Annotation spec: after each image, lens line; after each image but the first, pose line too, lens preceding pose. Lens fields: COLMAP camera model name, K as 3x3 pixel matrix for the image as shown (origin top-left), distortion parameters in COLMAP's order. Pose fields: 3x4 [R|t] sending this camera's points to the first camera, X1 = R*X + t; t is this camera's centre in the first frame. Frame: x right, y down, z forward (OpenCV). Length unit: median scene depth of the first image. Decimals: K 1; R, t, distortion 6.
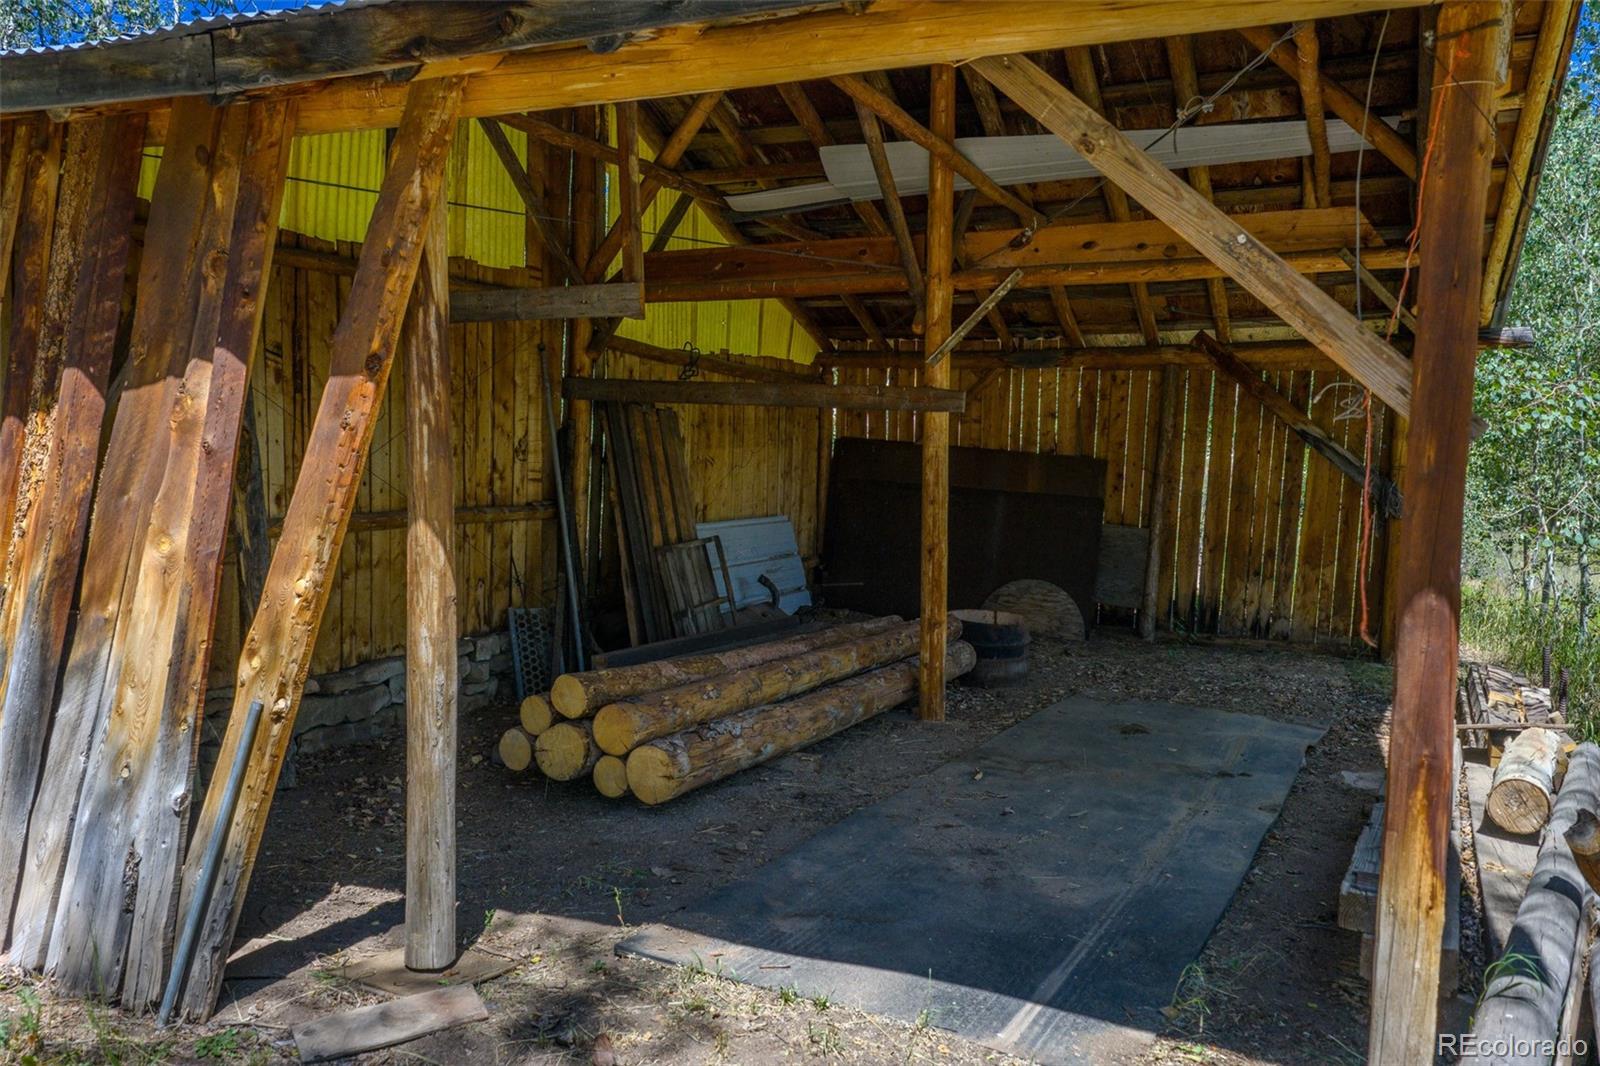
lens RADIAL K [[1325.4, 0, 800.0], [0, 1325.4, 533.0], [0, 0, 1]] dist [0.016219, -0.023164]
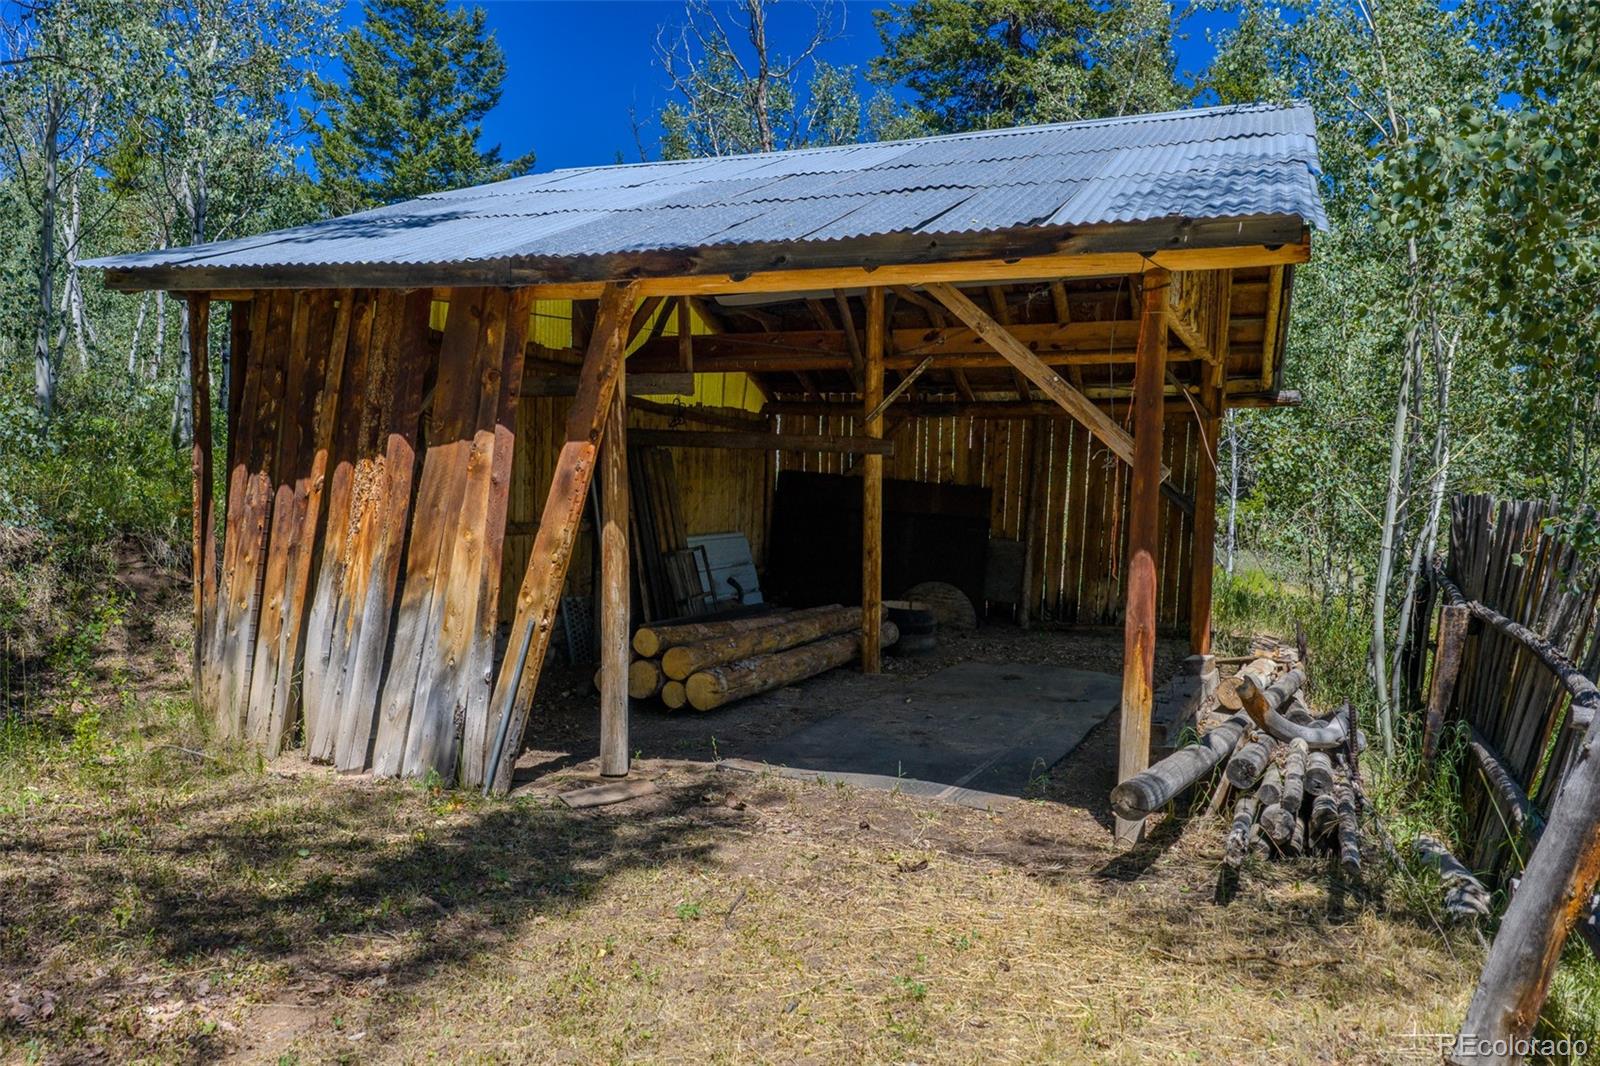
lens RADIAL K [[1325.4, 0, 800.0], [0, 1325.4, 533.0], [0, 0, 1]] dist [0.016219, -0.023164]
pose [[0.996554, -0.002377, 0.082911, -0.150435], [0.004206, 0.999751, -0.021894, 0.037844], [-0.082838, 0.022167, 0.996316, -0.652975]]
